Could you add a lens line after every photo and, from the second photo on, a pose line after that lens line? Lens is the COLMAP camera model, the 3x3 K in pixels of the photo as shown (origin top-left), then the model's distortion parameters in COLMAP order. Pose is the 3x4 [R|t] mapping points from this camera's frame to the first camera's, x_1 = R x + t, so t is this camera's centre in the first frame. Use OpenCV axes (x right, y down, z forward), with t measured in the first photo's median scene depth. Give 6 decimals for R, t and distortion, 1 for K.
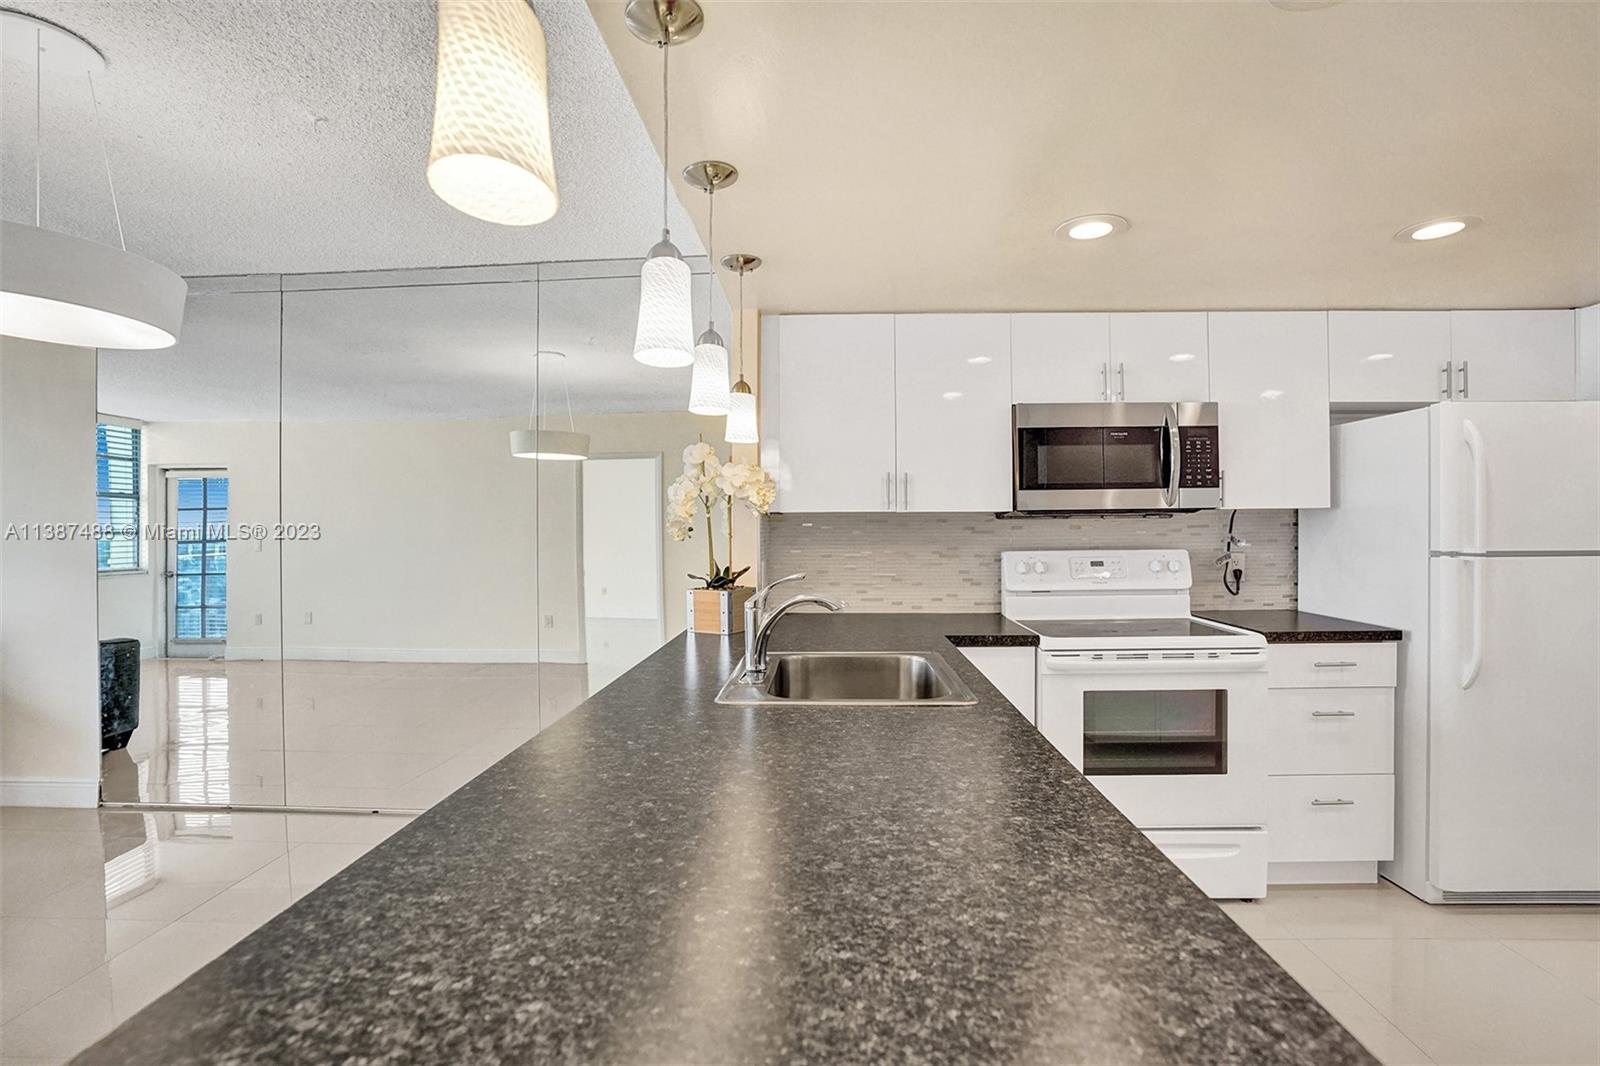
lens RADIAL K [[758.9, 0, 811.2], [0, 758.9, 537.1], [0, 0, 1]] dist [-0.070114, 0.028908]
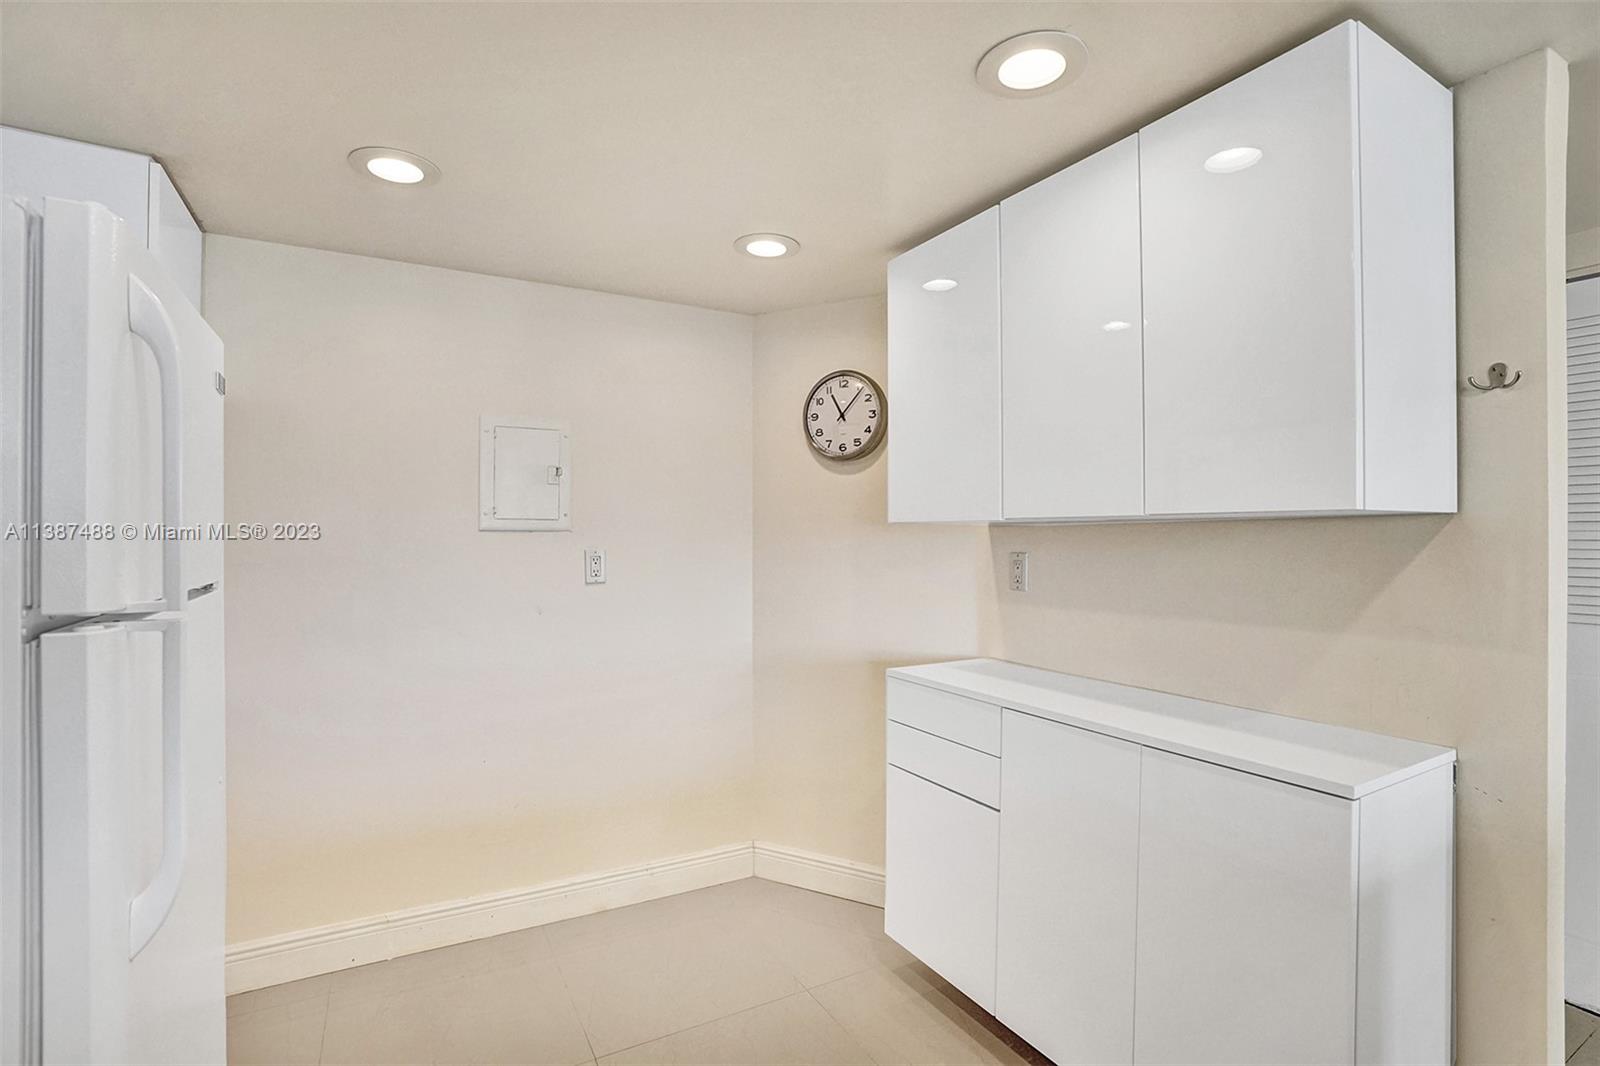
lens RADIAL K [[758.9, 0, 811.2], [0, 758.9, 537.1], [0, 0, 1]] dist [-0.070114, 0.028908]
pose [[-0.519838, 0.005053, 0.854250, 0.303382], [0.008729, 0.999962, -0.000603, -0.011234], [-0.854220, 0.007143, -0.519863, 0.762894]]
